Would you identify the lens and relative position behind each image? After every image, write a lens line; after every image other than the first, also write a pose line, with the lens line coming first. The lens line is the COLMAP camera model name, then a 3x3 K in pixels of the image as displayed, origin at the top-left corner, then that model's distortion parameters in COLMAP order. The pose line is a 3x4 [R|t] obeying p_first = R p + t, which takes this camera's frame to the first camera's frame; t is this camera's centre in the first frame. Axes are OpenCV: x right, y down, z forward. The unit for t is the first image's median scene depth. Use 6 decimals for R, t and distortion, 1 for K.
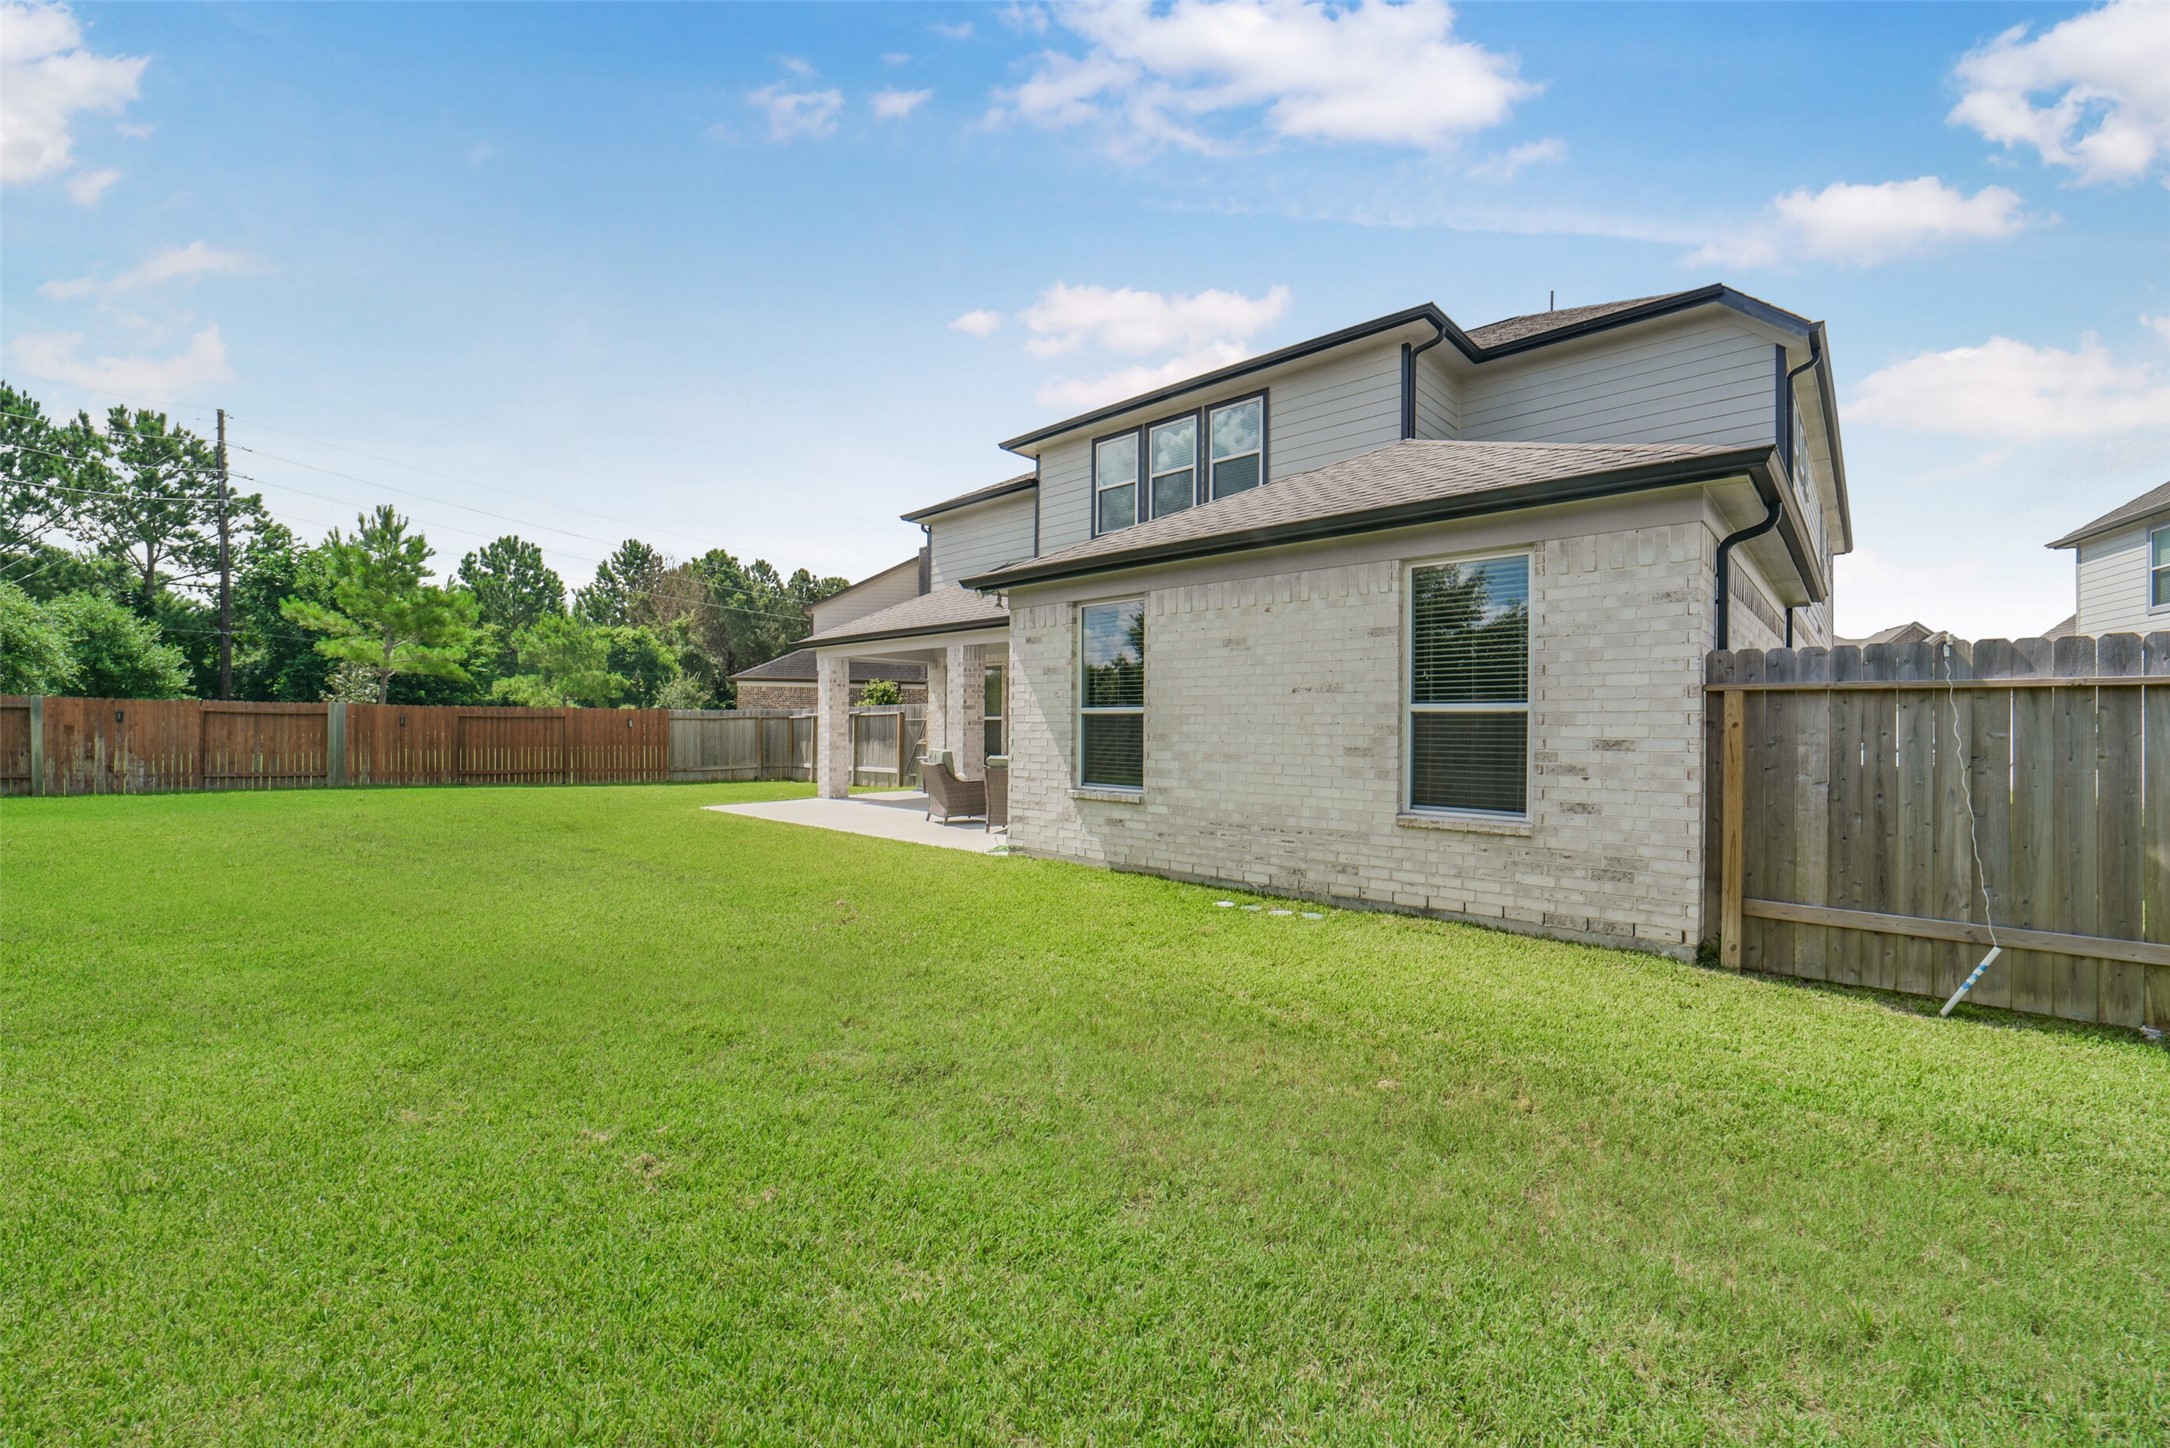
lens RADIAL K [[870.9, 0, 1081.1], [0, 870.9, 720.7], [0, 0, 1]] dist [-0.024965, 0.004638]
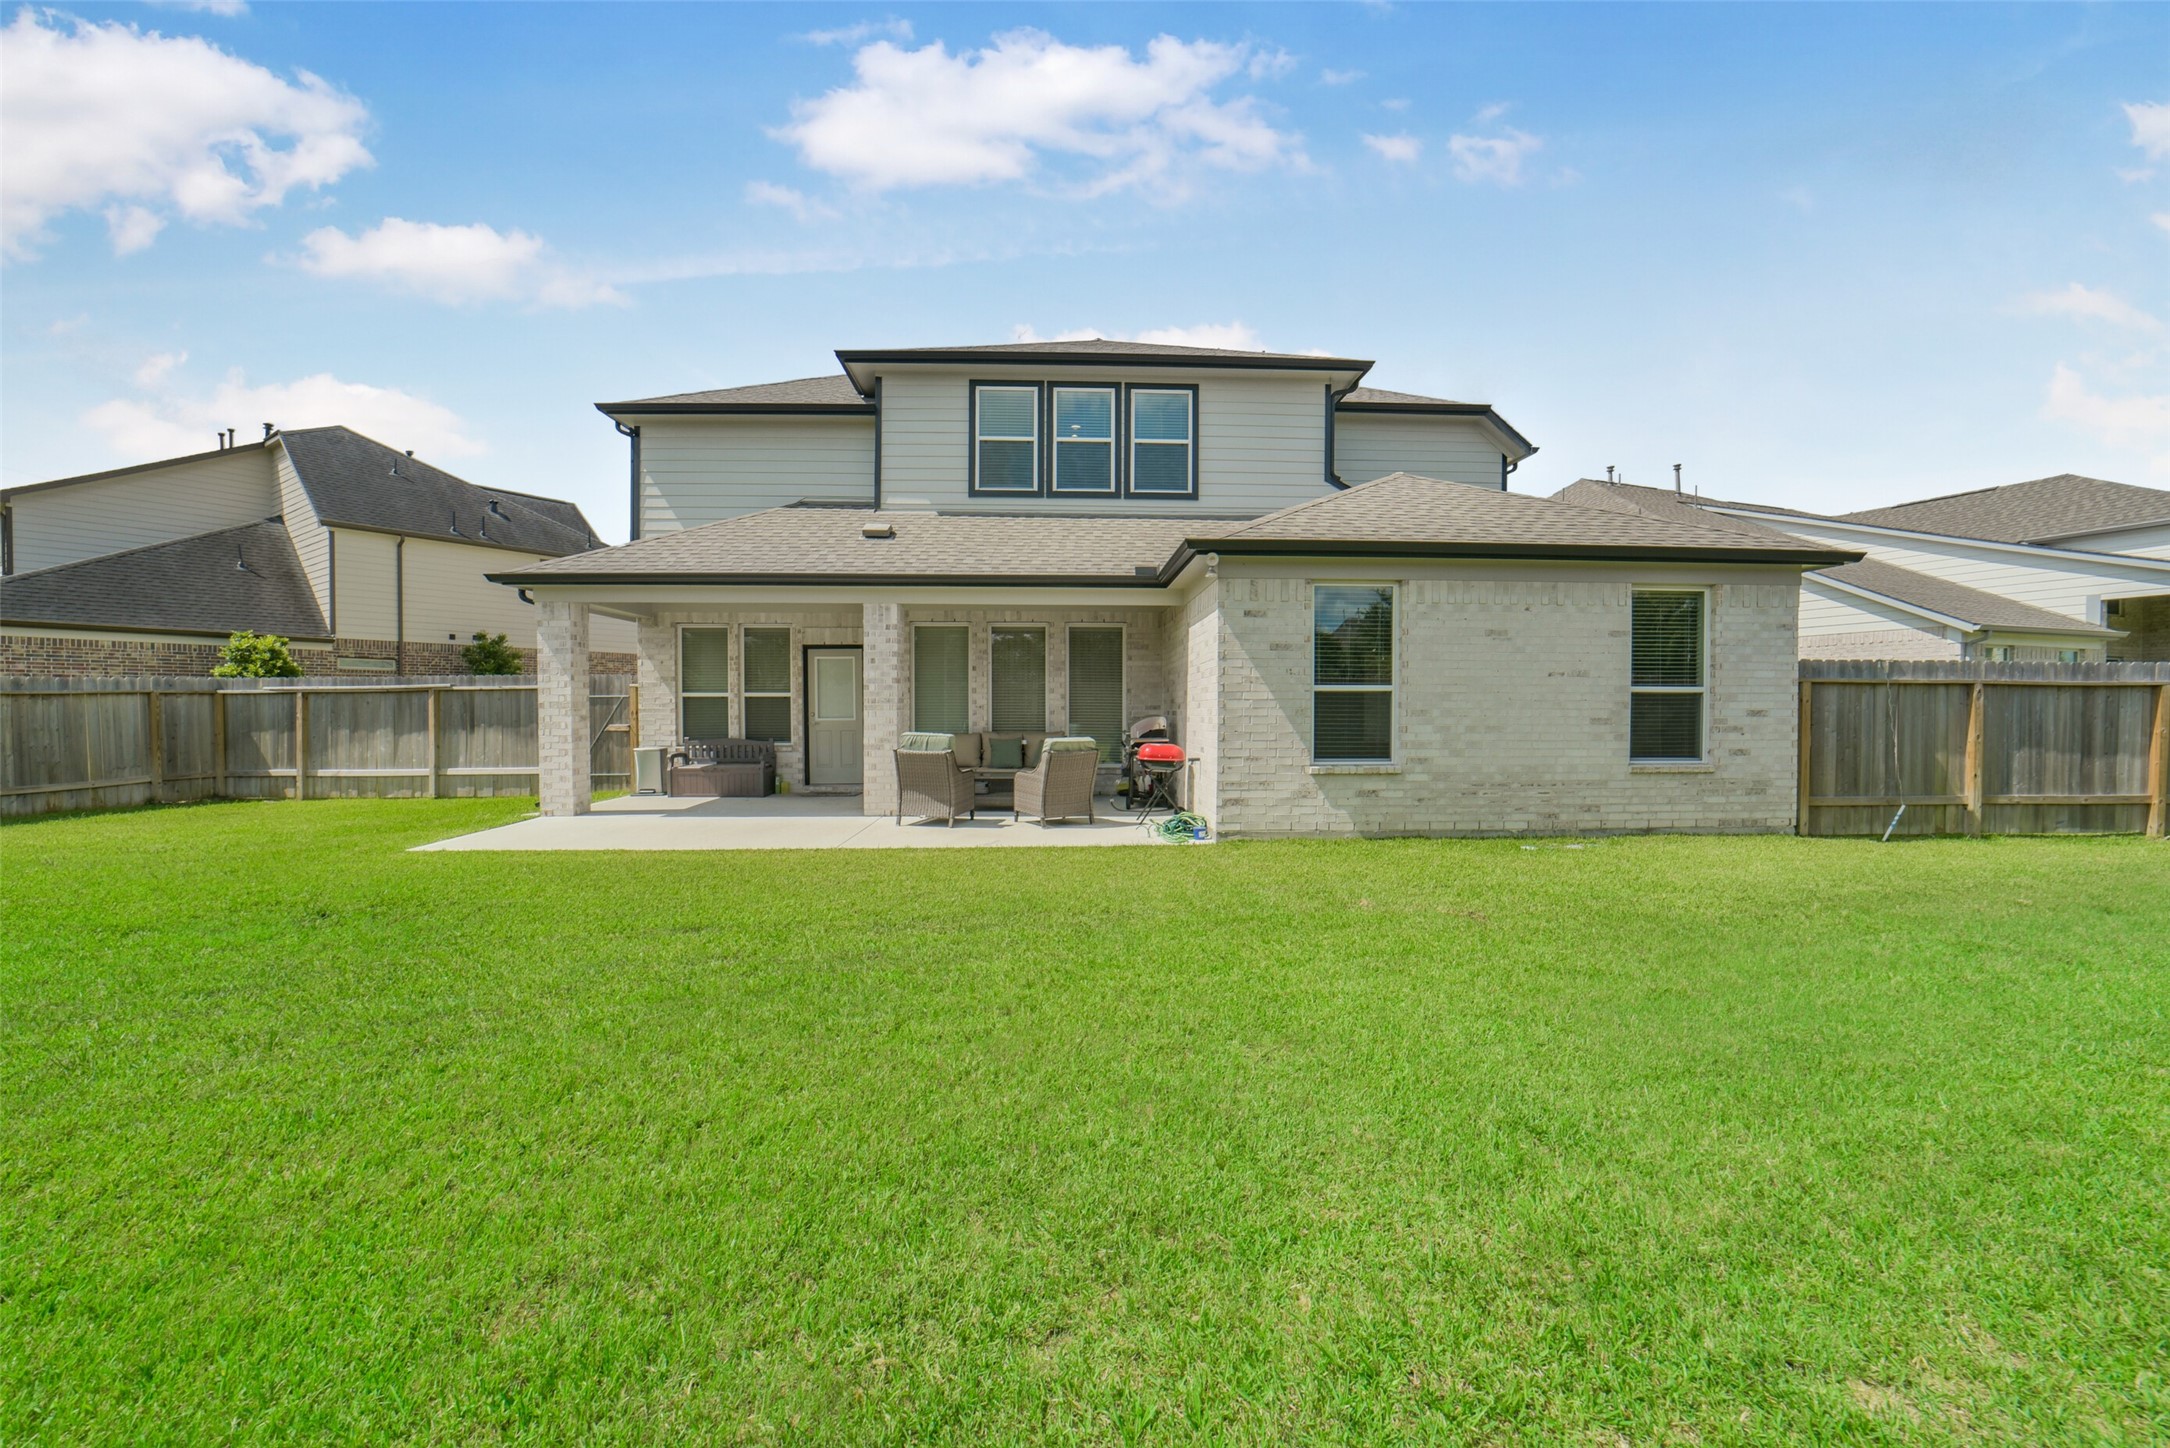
lens RADIAL K [[870.9, 0, 1091.5], [0, 870.9, 732.2], [0, 0, 1]] dist [-0.024965, 0.004638]
pose [[0.691747, -0.027916, 0.721600, -1.153101], [-0.000462, 0.999235, 0.039099, 0.000428], [-0.722140, -0.027380, 0.691205, 0.613153]]
